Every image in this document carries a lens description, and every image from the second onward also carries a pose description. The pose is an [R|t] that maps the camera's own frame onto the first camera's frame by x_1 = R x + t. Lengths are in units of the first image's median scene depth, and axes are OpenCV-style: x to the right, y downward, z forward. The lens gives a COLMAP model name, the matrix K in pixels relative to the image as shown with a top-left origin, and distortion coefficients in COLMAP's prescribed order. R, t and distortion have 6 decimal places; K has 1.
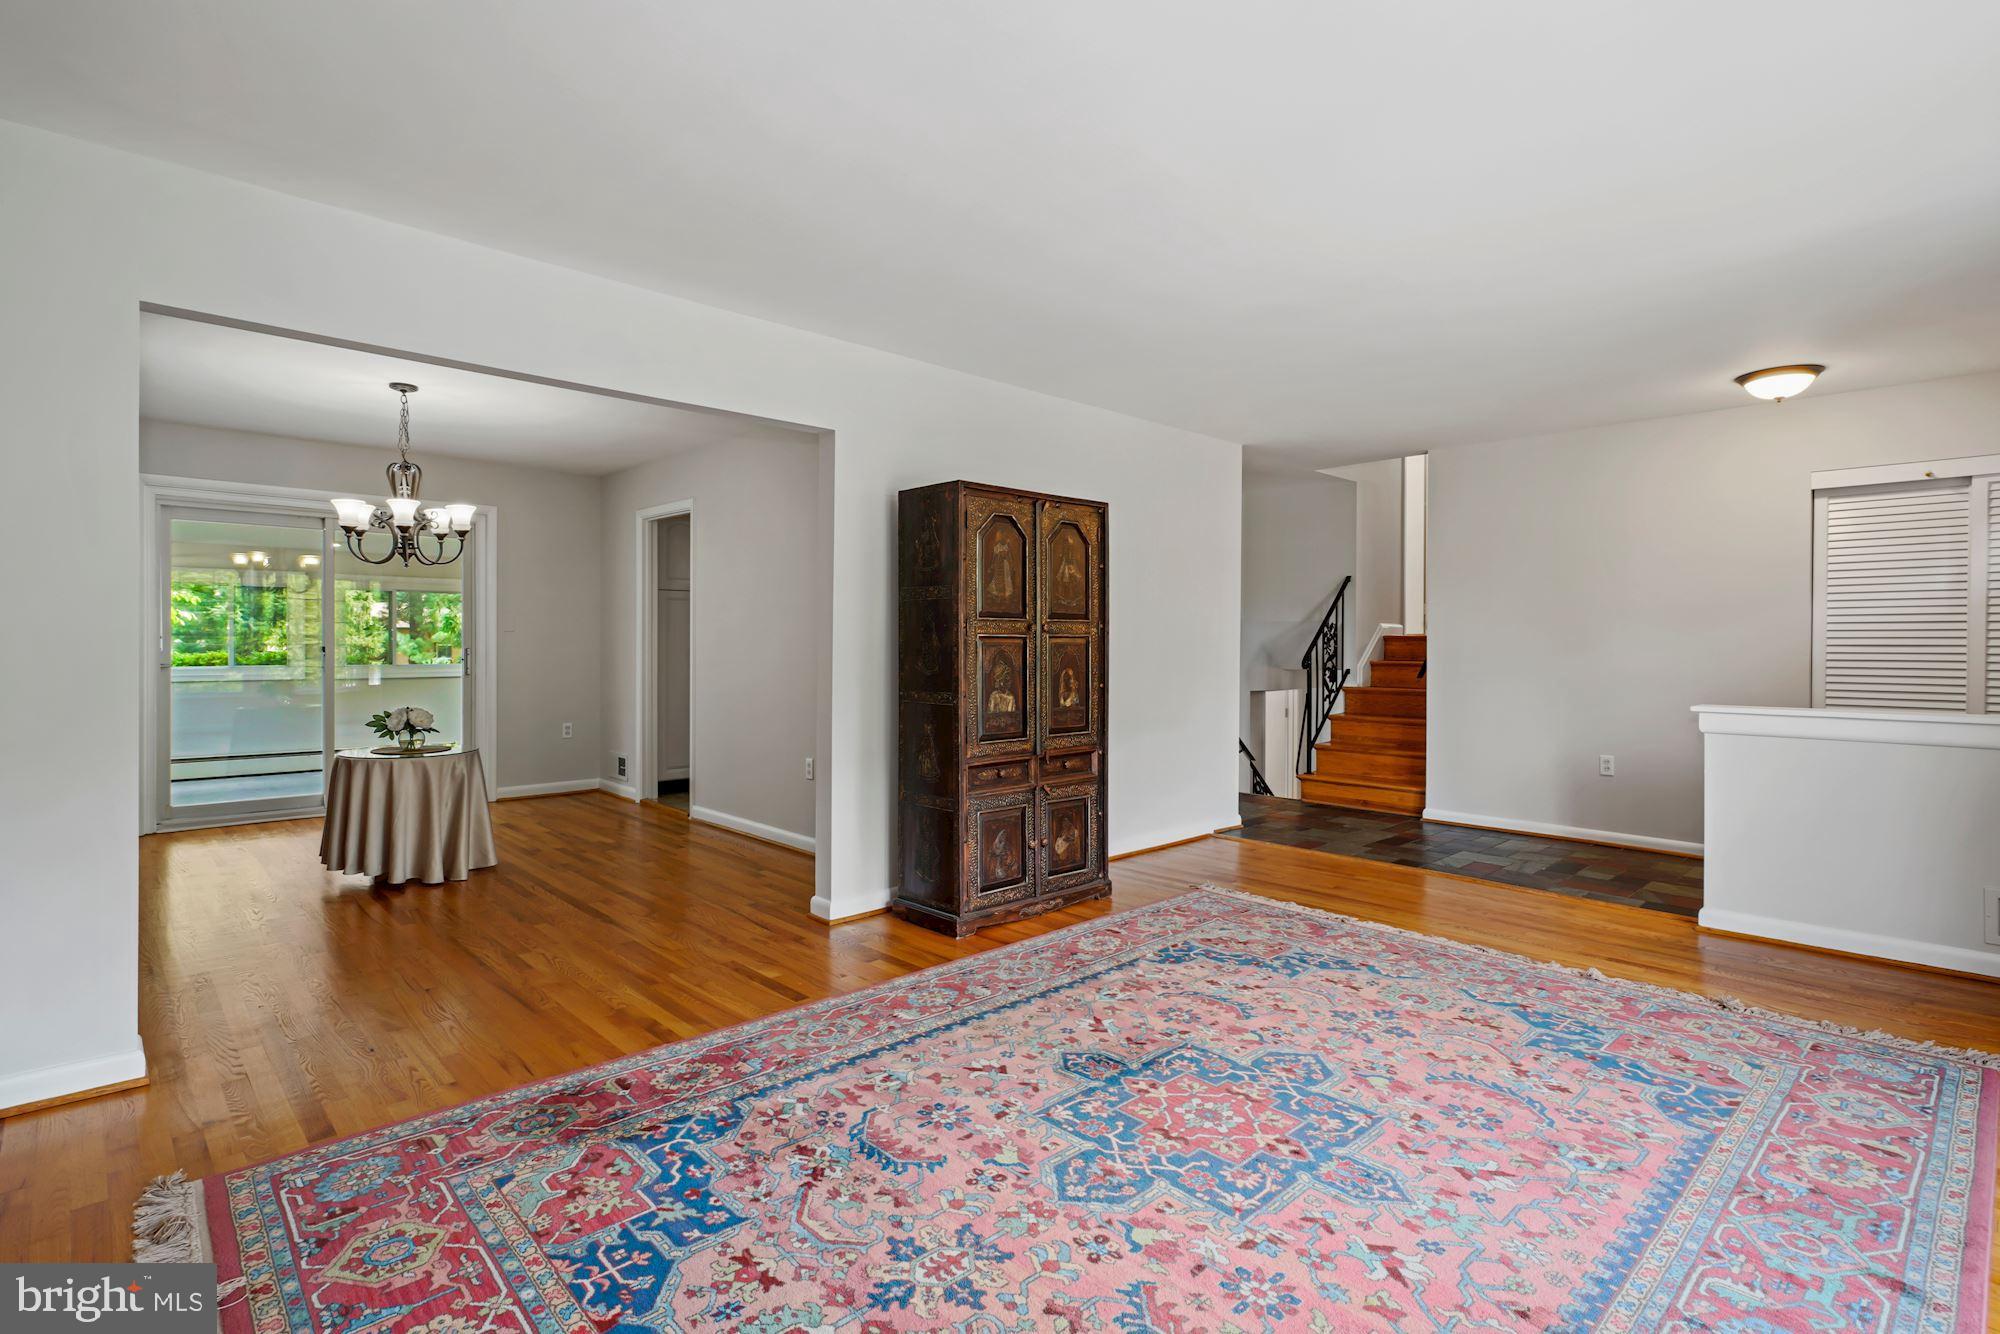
lens RADIAL K [[959.7, 0, 995.2], [0, 959.7, 634.1], [0, 0, 1]] dist [0.001105, 0.001313]
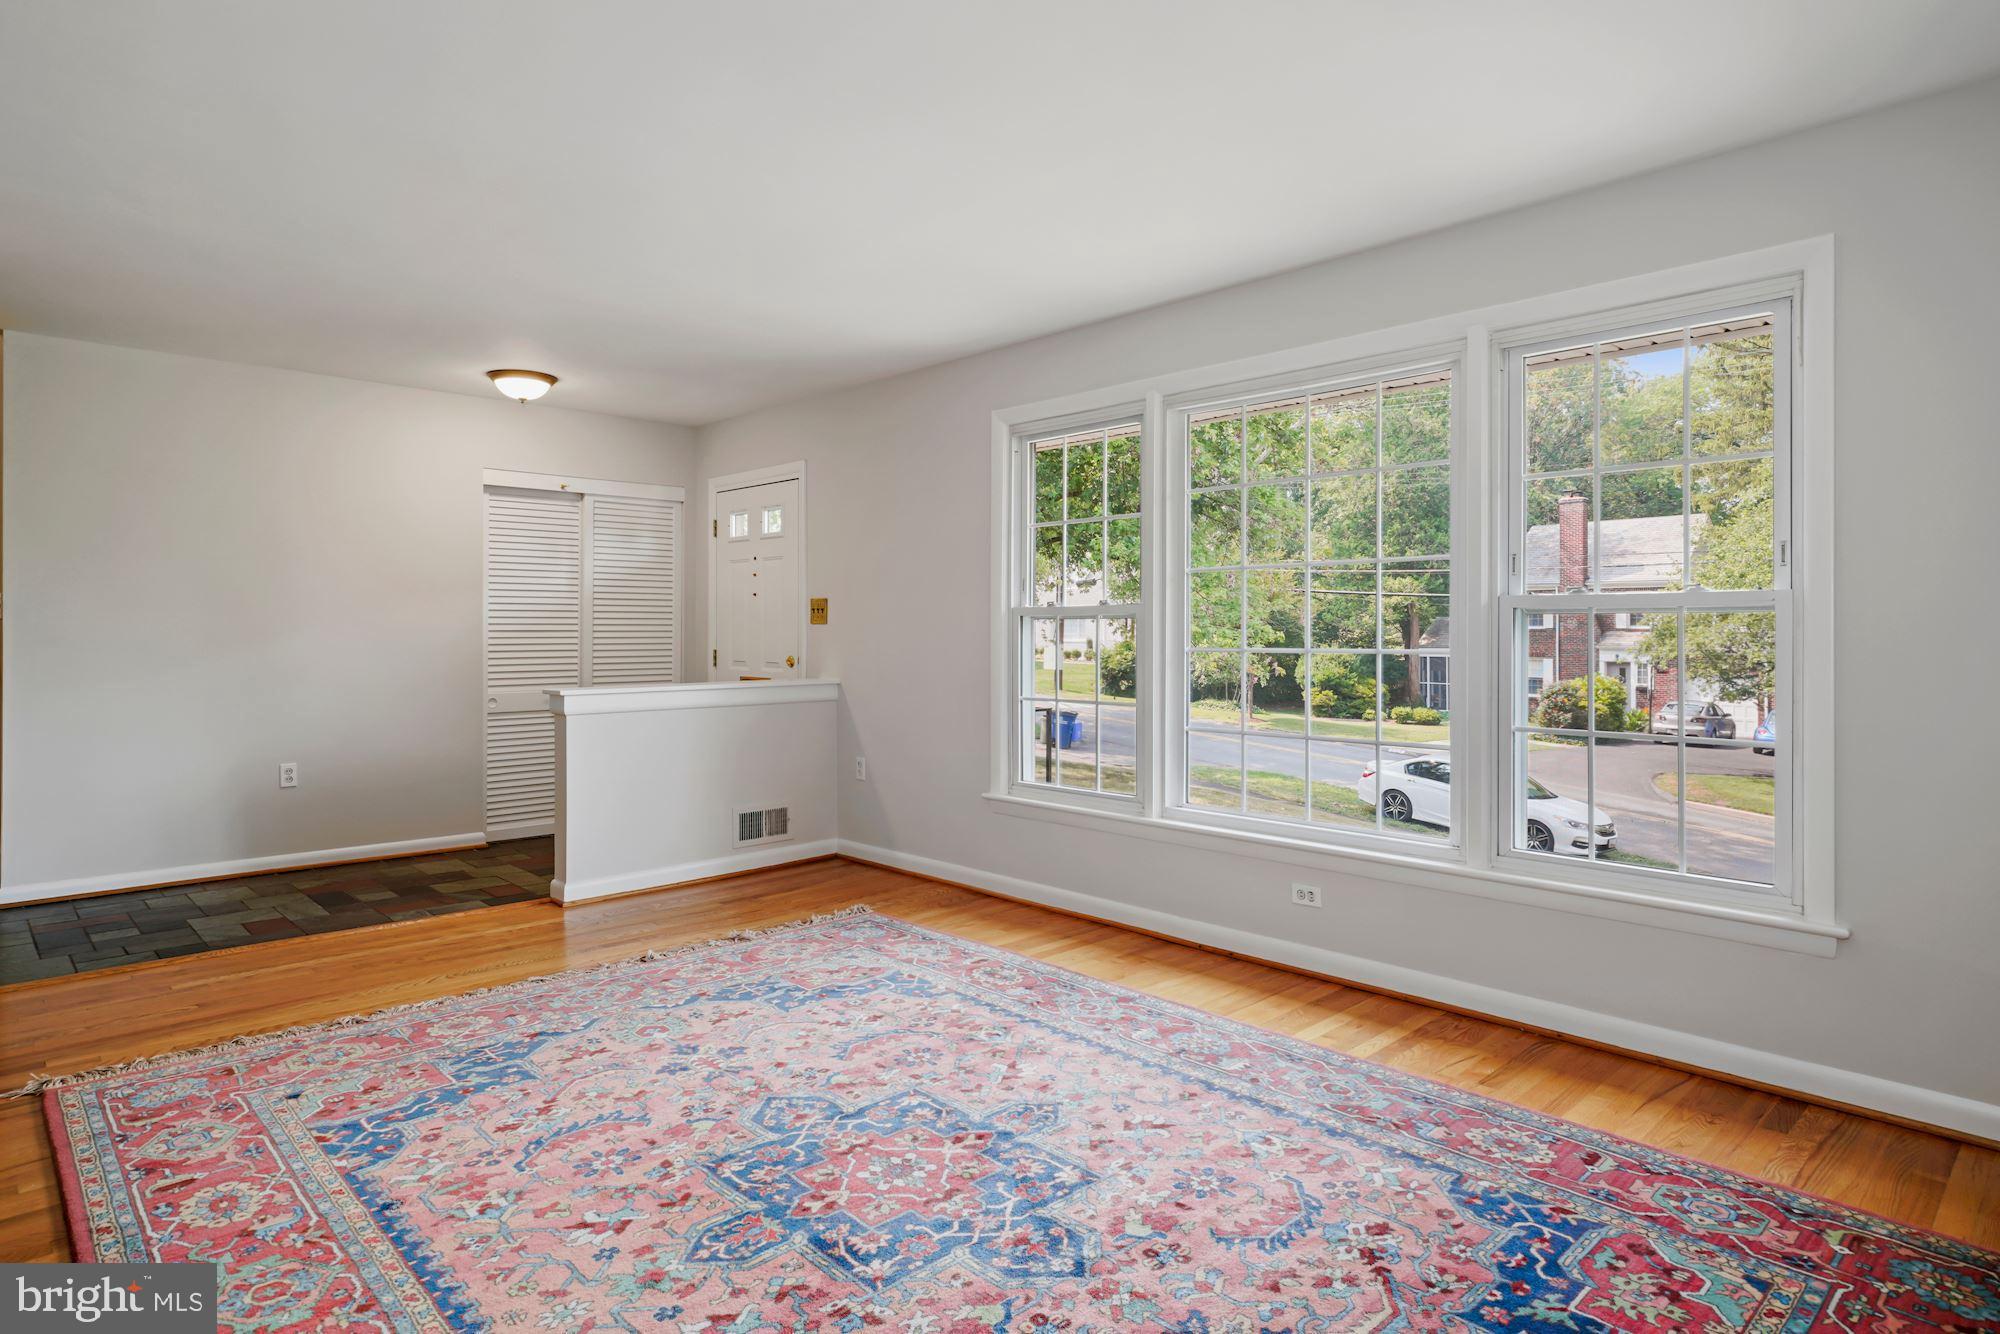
lens RADIAL K [[1106.4, 0, 999.4], [0, 1106.4, 631.3], [0, 0, 1]] dist [0.004989, 0.001324]
pose [[-0.000206, -0.002980, 0.999996, -0.581880], [-0.008887, 0.999956, 0.002978, 0.004903], [-0.999960, -0.008886, -0.000233, 0.678177]]
